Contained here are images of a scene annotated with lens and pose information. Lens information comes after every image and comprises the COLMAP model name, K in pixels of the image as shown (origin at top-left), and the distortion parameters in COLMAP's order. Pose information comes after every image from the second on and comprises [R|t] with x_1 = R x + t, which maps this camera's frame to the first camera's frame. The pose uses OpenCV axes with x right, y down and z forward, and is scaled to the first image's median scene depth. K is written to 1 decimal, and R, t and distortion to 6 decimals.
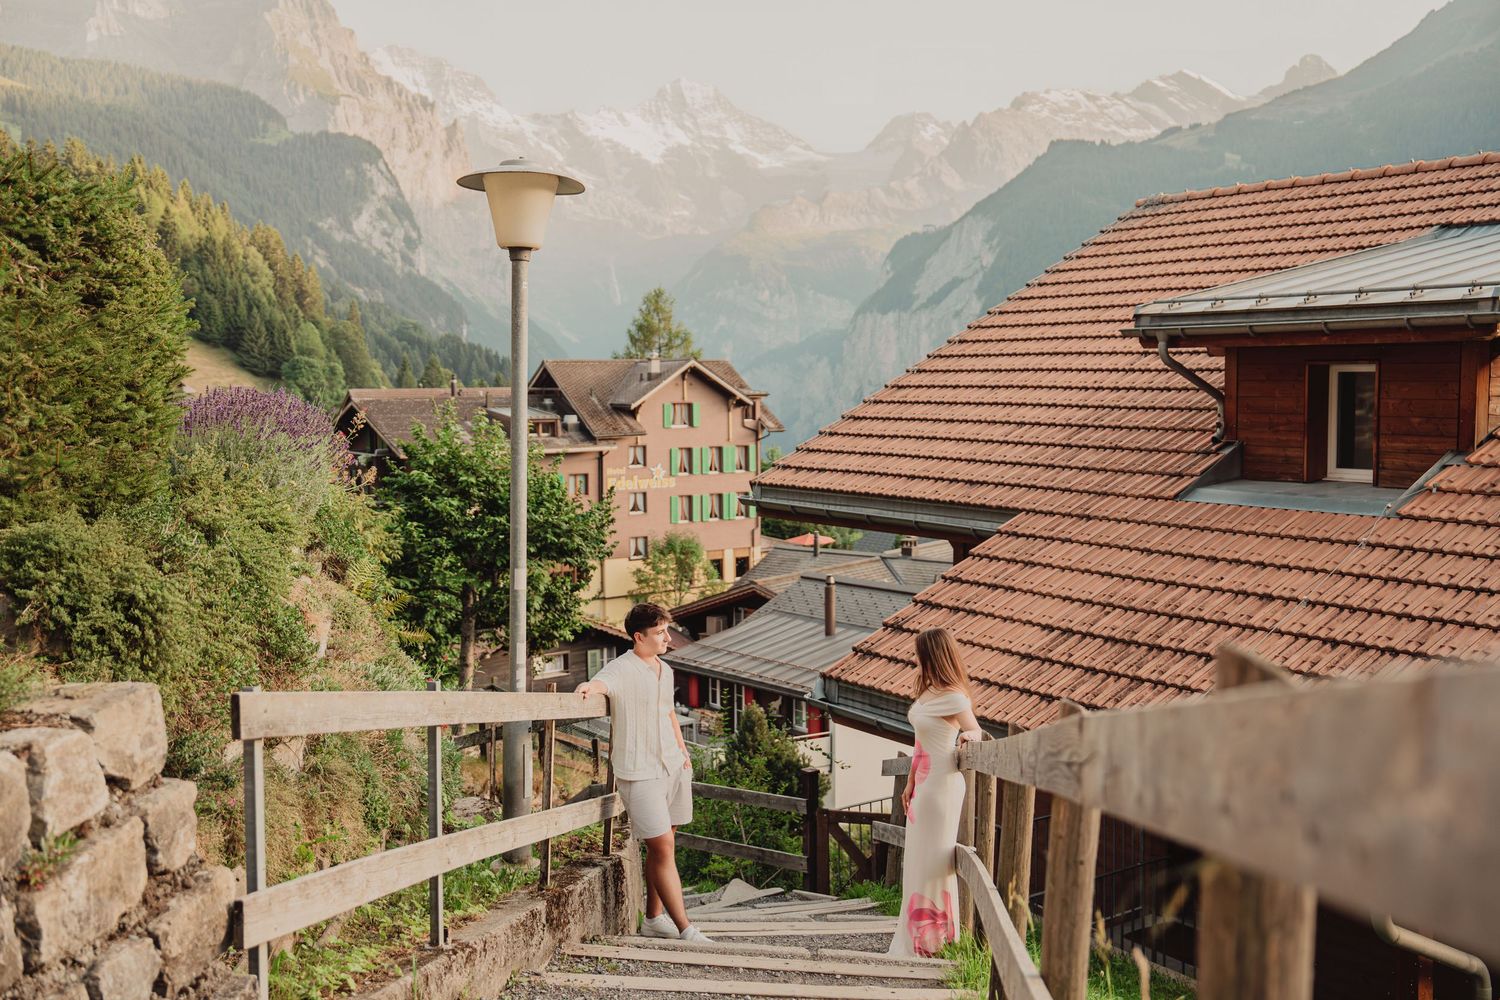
lens RADIAL K [[1571.4, 0, 754.8], [0, 1571.4, 509.0], [0, 0, 1]] dist [0.002713, 0.136400]
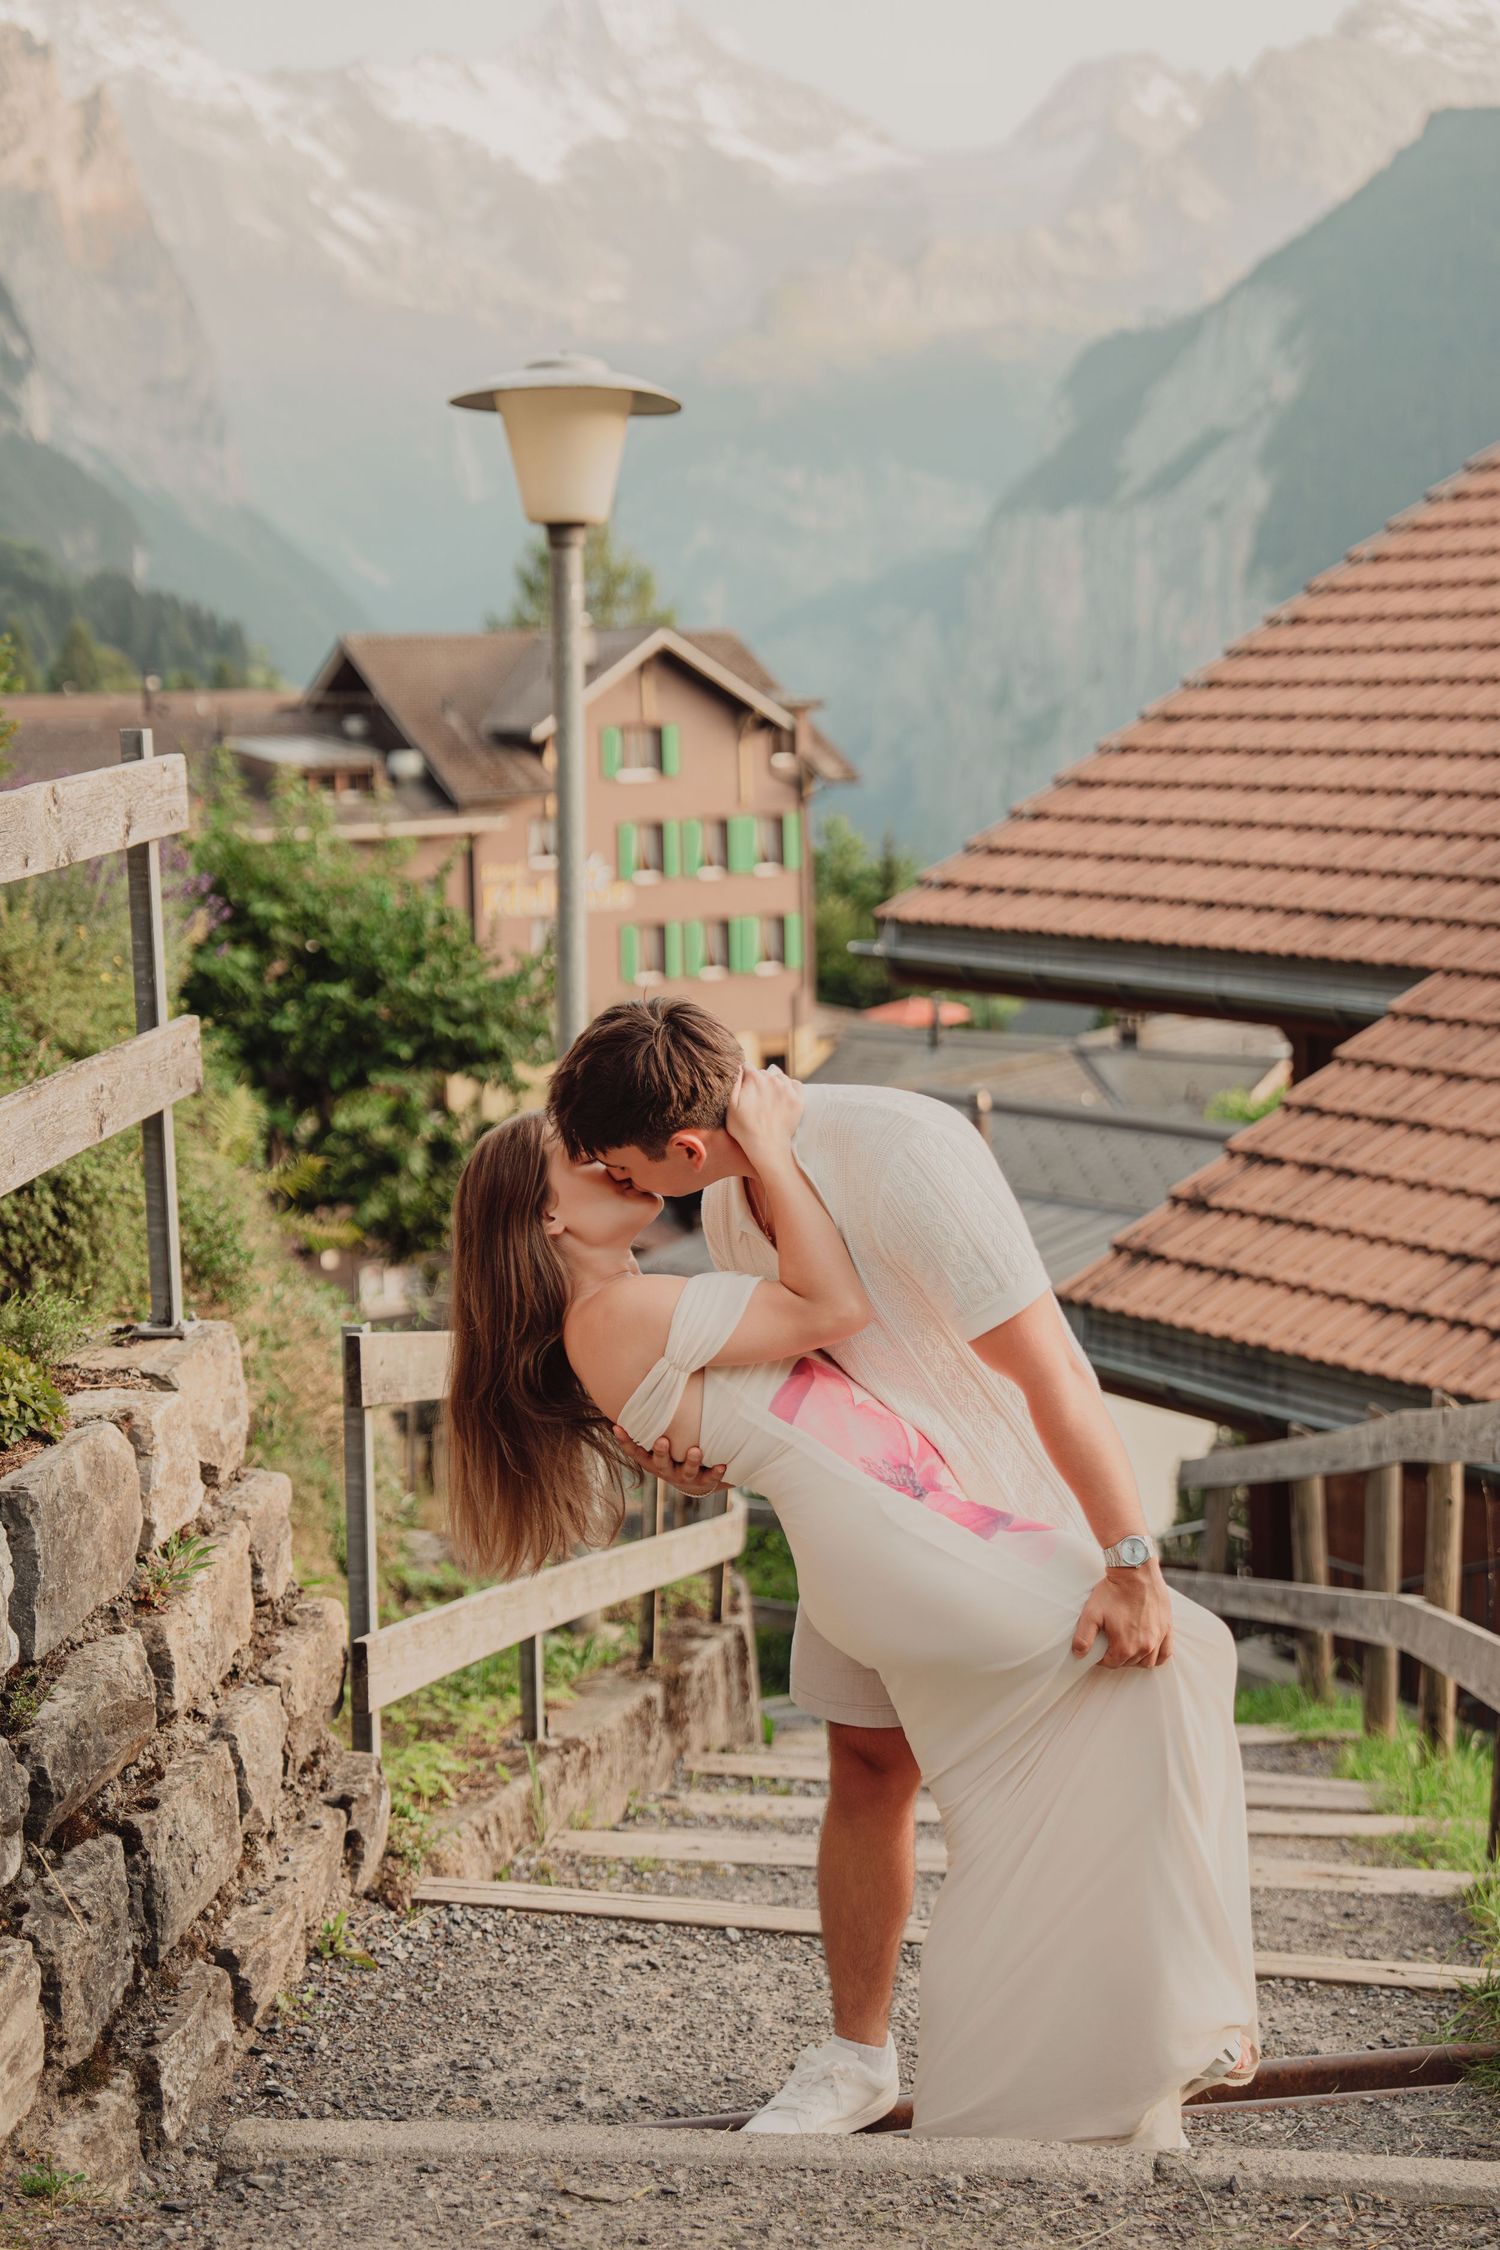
lens RADIAL K [[3377.3, 0, 760.1], [0, 3377.3, 1130.2], [0, 0, 1]] dist [0.185381, -0.049786]
pose [[0.999870, -0.014800, -0.006340, -0.035522], [0.015125, 0.998385, 0.054761, -0.009154], [0.005519, -0.054850, 0.998479, -0.086676]]
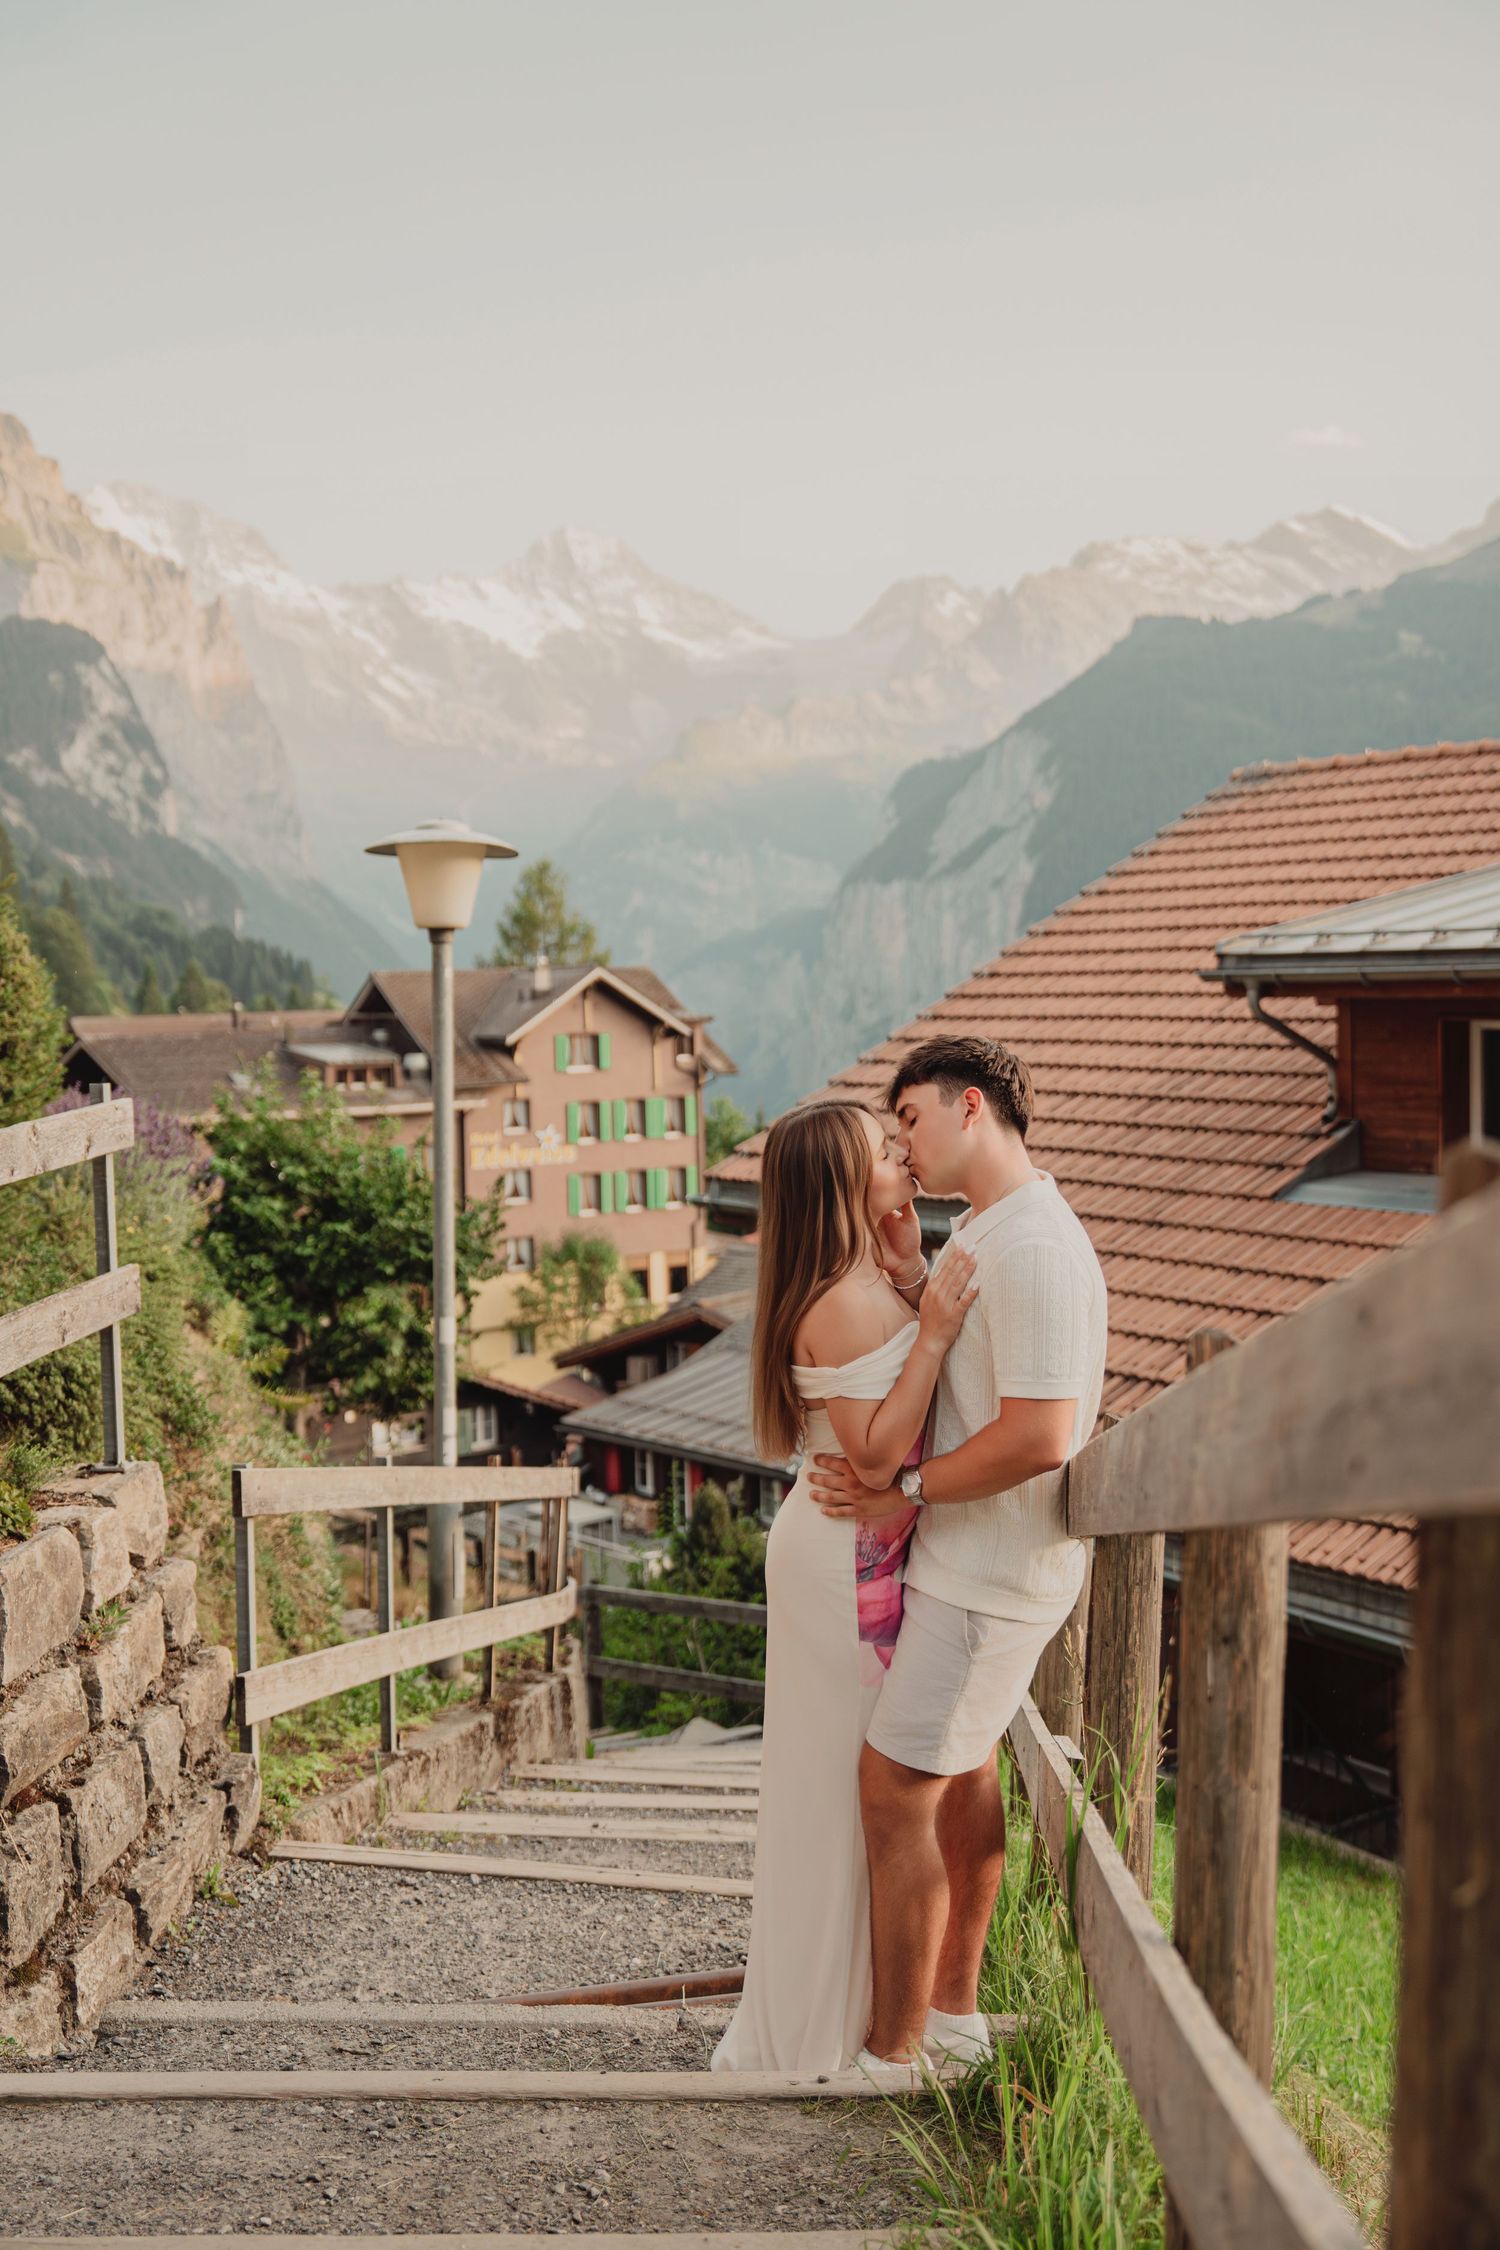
lens RADIAL K [[2423.1, 0, 742.5], [0, 2423.1, 1127.0], [0, 0, 1]] dist [0.033689, 0.017236]
pose [[0.999626, -0.017047, 0.021368, -0.009335], [0.017566, 0.999550, -0.024302, -0.013034], [-0.020944, 0.024668, 0.999476, -0.125019]]
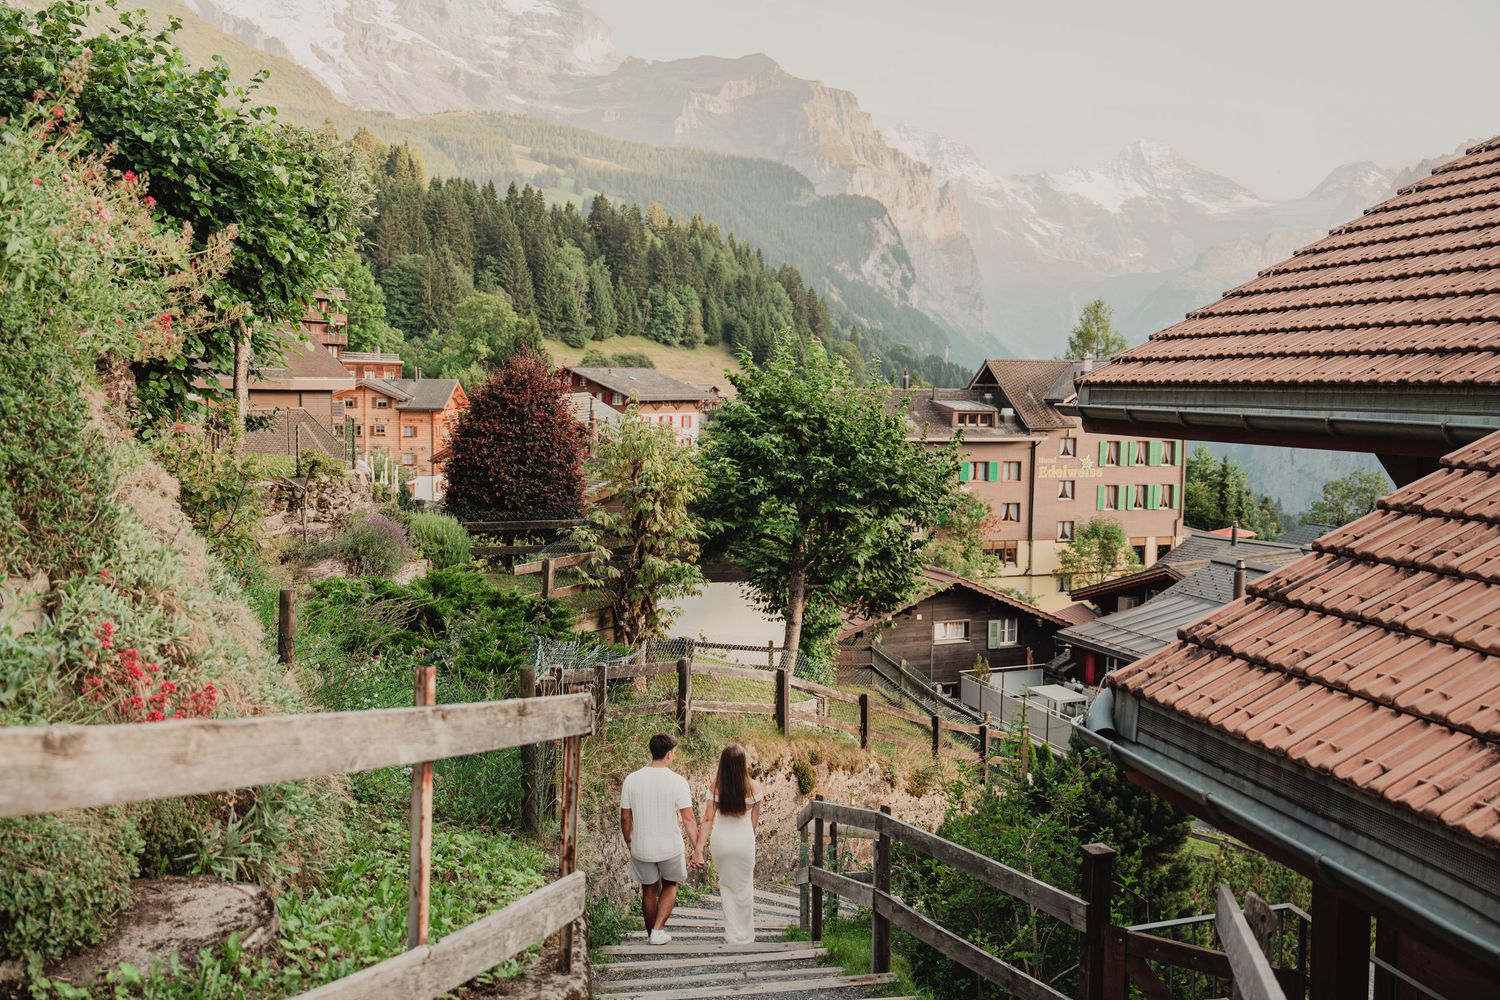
lens RADIAL K [[1303.2, 0, 750.0], [0, 1303.2, 500.0], [0, 0, 1]] dist [-0.065086, 0.117005]
pose [[0.945693, 0.044113, -0.322055, 0.049792], [-0.044379, 0.998993, 0.006522, 0.038561], [0.322019, 0.008125, 0.946699, 0.438305]]
